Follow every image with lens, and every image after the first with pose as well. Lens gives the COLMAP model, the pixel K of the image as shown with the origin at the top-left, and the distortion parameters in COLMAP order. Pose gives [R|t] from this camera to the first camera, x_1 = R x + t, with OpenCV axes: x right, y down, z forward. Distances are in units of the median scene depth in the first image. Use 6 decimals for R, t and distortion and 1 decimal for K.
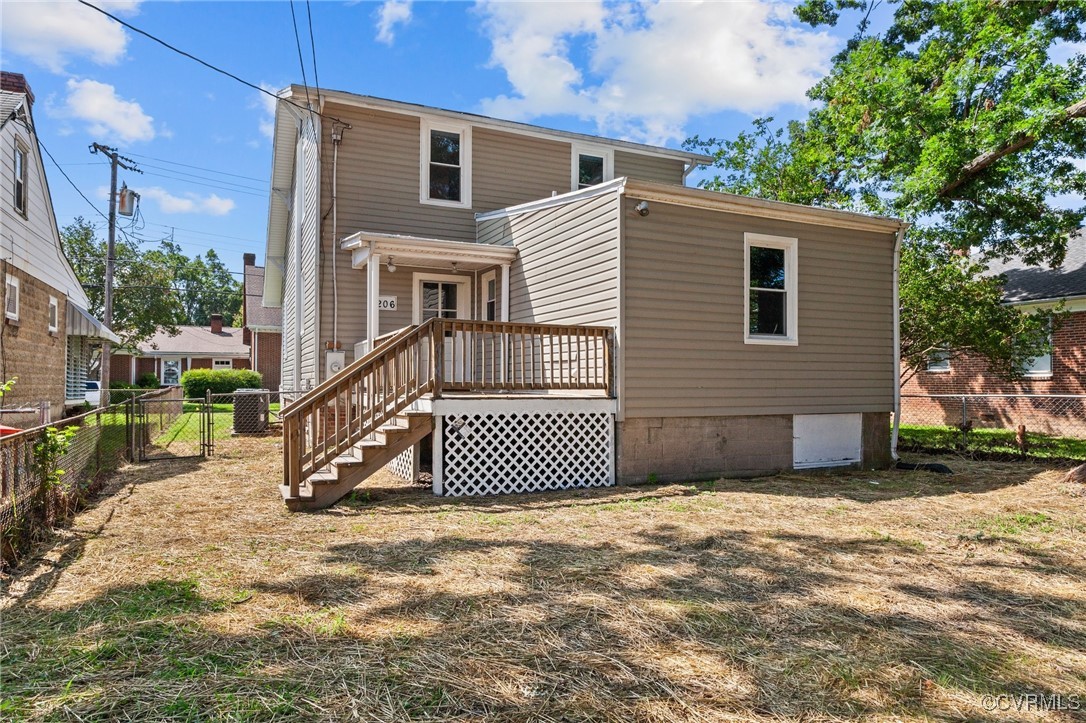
lens RADIAL K [[670.9, 0, 545.3], [0, 670.9, 363.2], [0, 0, 1]] dist [0.005619, 0.000641]
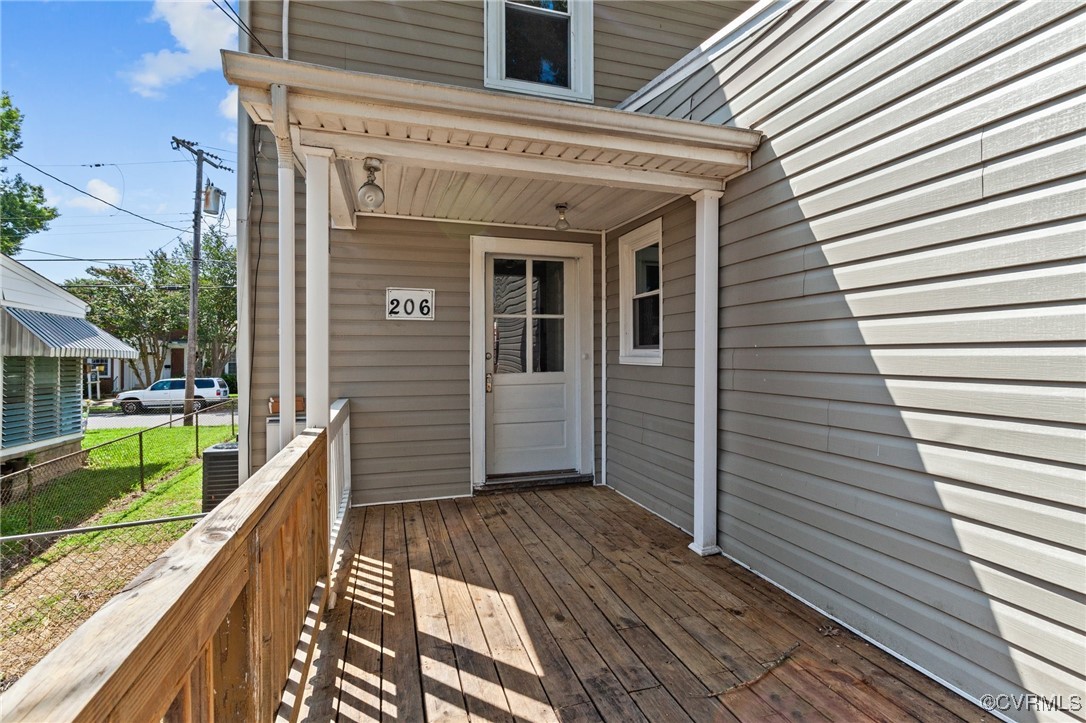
lens RADIAL K [[514.8, 0, 544.5], [0, 514.8, 358.1], [0, 0, 1]] dist [-0.000704, 0.000663]
pose [[0.990732, -0.002168, -0.135814, -0.092982], [0.006190, 0.999554, 0.029201, -0.058376], [0.135690, -0.029771, 0.990304, 0.615846]]
